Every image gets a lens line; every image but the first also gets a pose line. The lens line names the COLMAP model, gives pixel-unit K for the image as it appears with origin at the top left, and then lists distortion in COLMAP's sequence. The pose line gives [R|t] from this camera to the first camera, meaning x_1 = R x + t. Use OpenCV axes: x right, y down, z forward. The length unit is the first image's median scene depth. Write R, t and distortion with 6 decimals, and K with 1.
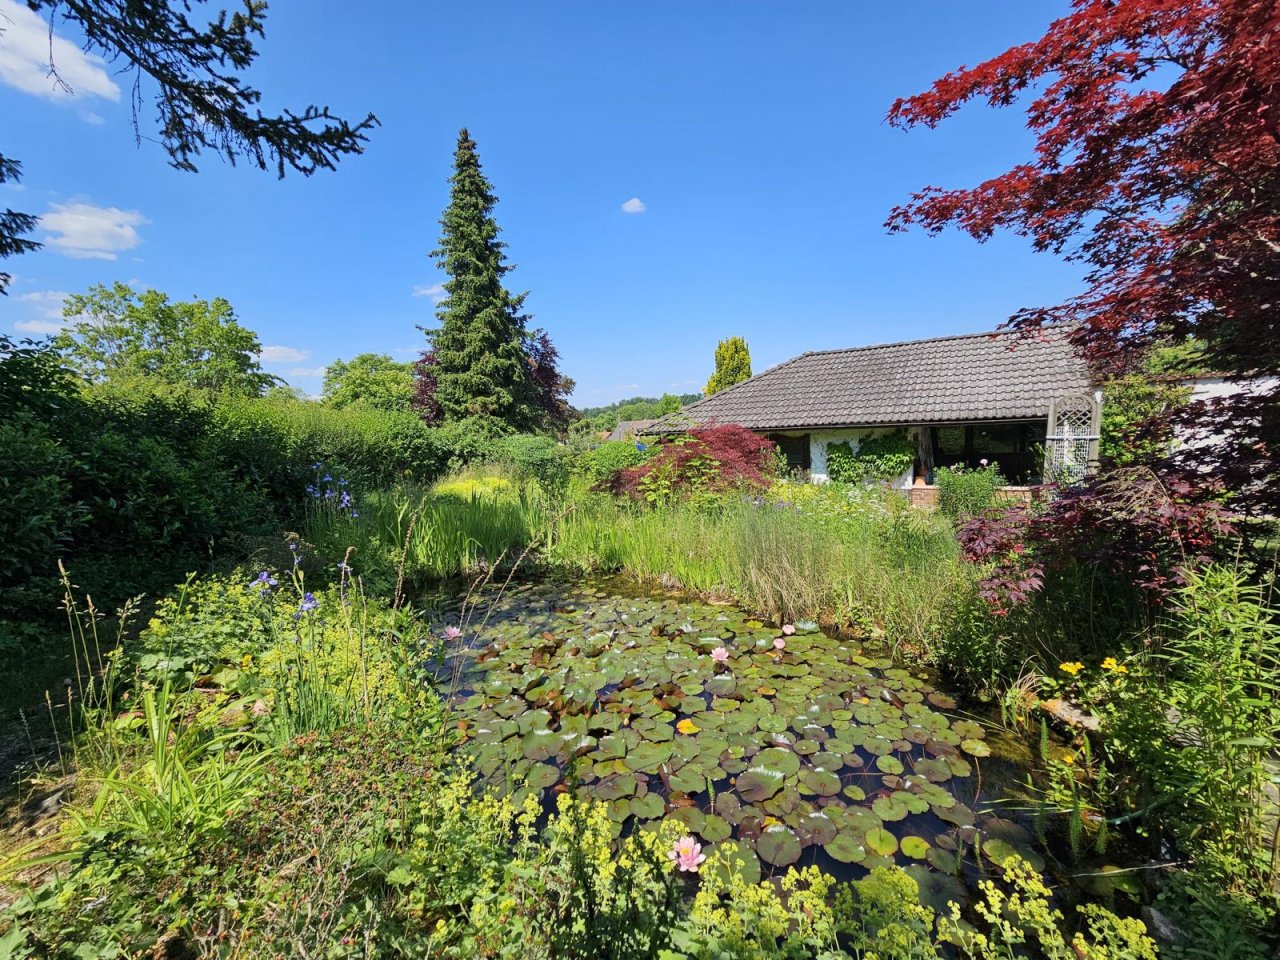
lens RADIAL K [[522.5, 0, 639.4], [0, 522.5, 482.3], [0, 0, 1]] dist [0.000401, 0.000085]
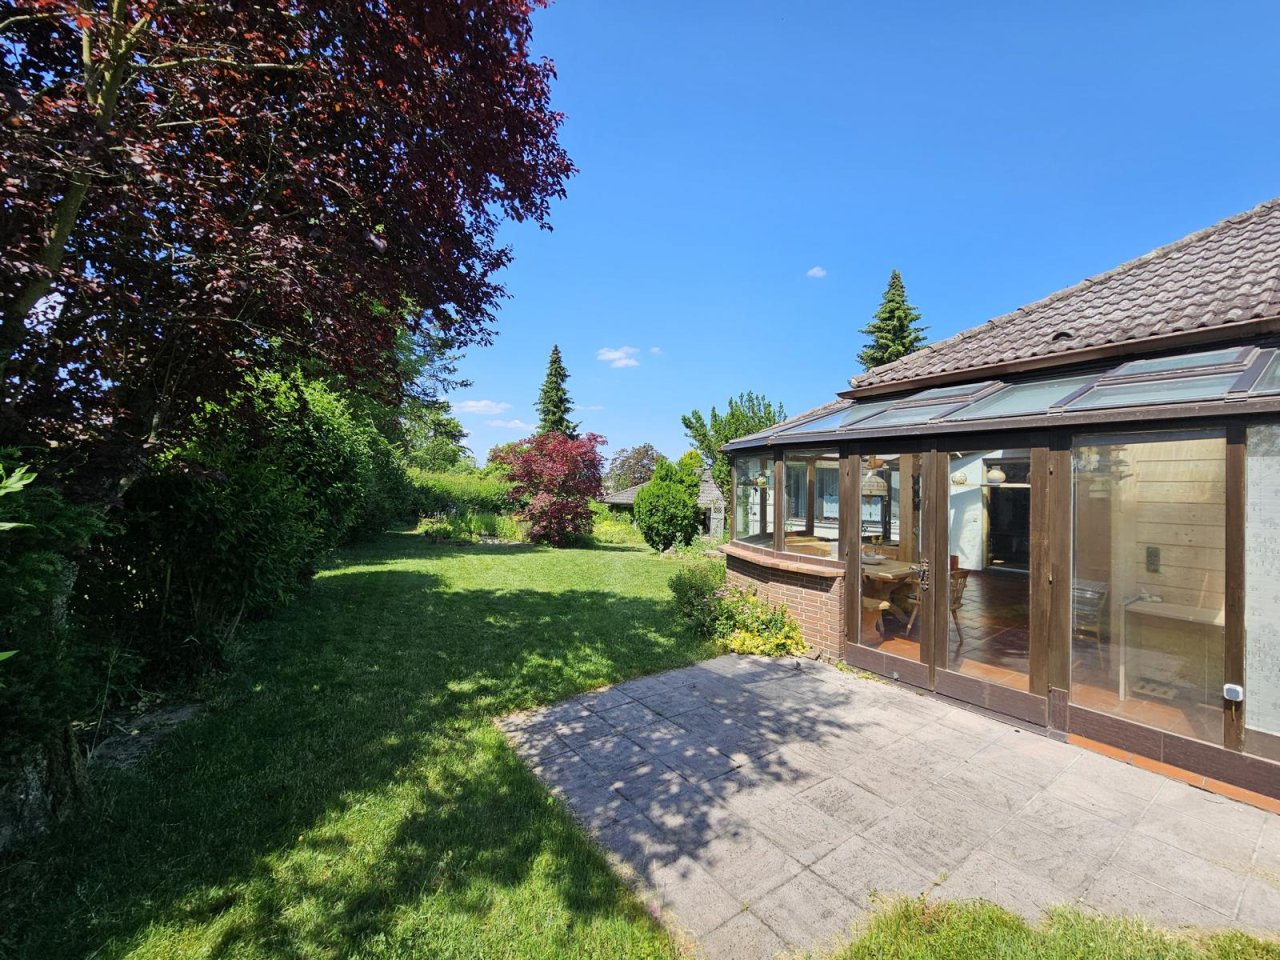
lens RADIAL K [[522.5, 0, 640.8], [0, 522.5, 480.5], [0, 0, 1]] dist [0.000401, 0.000085]
pose [[0.953181, 0.063043, -0.295756, 0.613564], [-0.096122, 0.990468, -0.098661, 0.016381], [0.286717, 0.122470, 0.950155, -0.772080]]
